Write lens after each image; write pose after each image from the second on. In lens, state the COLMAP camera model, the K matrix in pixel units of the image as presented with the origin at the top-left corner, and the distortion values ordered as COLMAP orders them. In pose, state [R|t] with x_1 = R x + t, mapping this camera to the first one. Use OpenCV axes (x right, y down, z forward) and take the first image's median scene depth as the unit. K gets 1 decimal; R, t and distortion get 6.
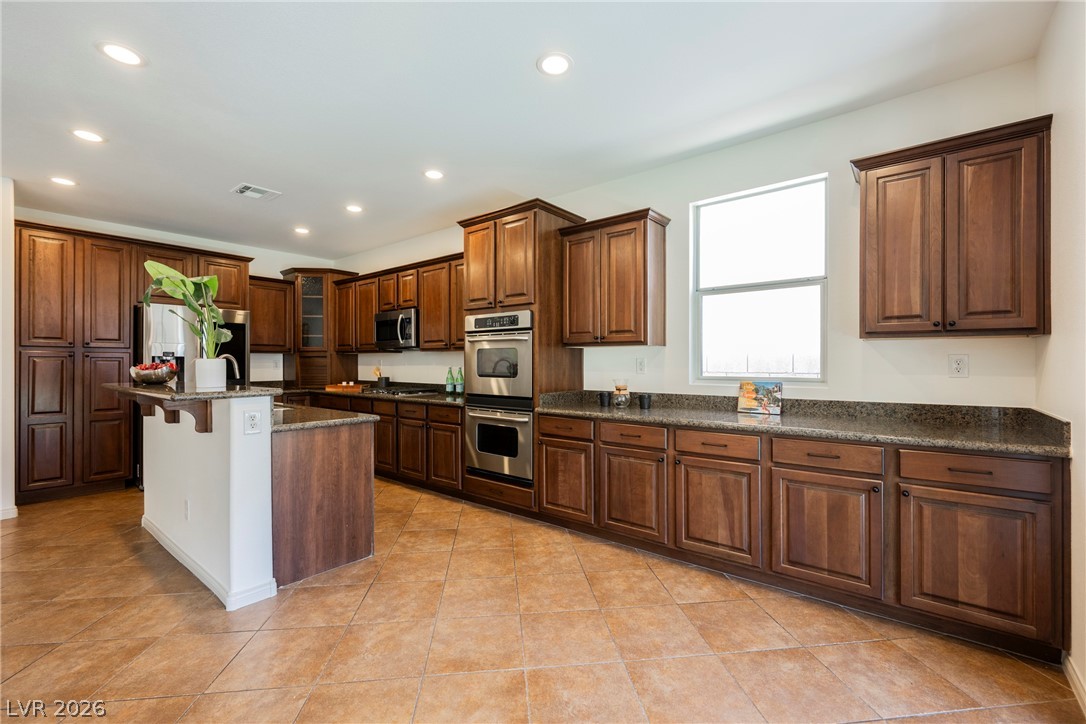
lens RADIAL K [[454.8, 0, 543.5], [0, 454.8, 361.2], [0, 0, 1]] dist [-0.002063, 0.000176]
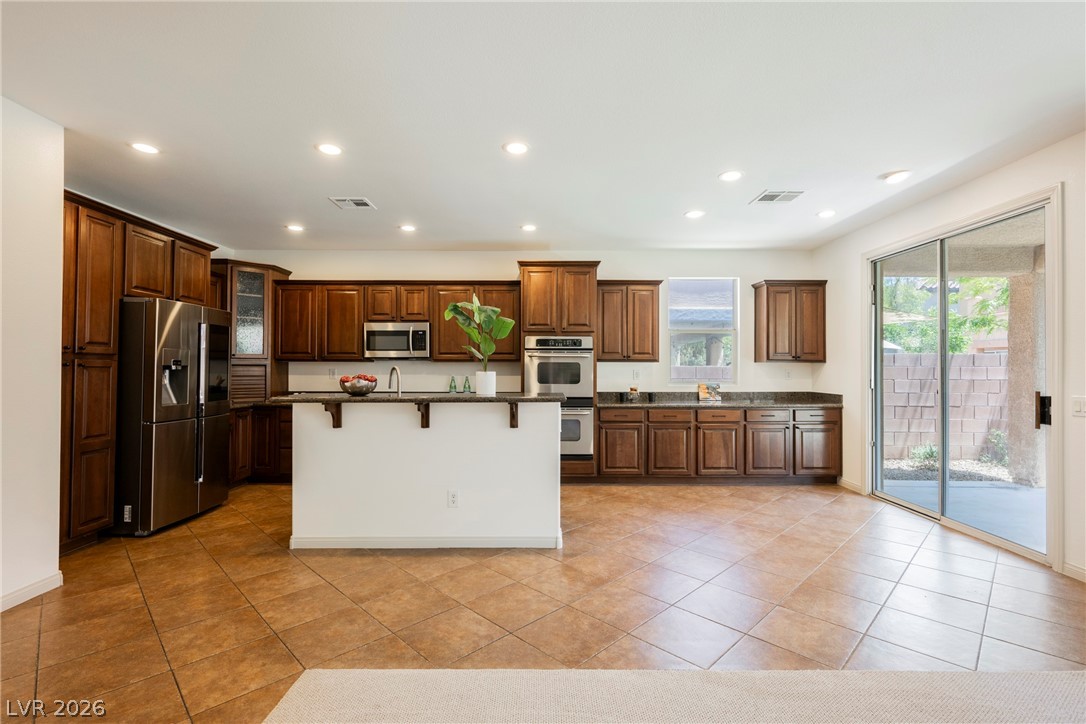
lens RADIAL K [[484.9, 0, 545.7], [0, 484.9, 362.6], [0, 0, 1]] dist [-0.001082, 0.000332]
pose [[0.783724, 0.011192, 0.621008, -1.036330], [-0.004788, 0.999917, -0.011979, -0.009885], [-0.621091, 0.006414, 0.783713, -0.106109]]
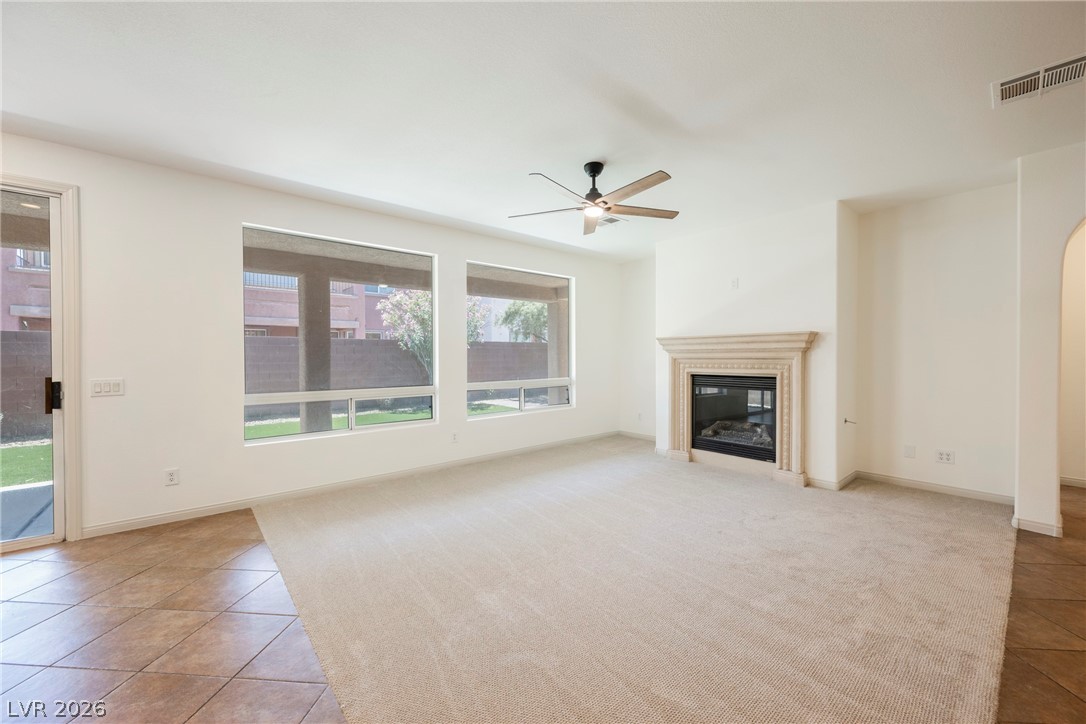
lens RADIAL K [[422.0, 0, 538.1], [0, 422.0, 358.4], [0, 0, 1]] dist [-0.008196, 0.002088]
pose [[-0.983489, 0.001867, 0.180958, -0.826066], [0.002821, 0.999983, 0.005015, -0.008968], [-0.180945, 0.005442, -0.983478, 0.614631]]
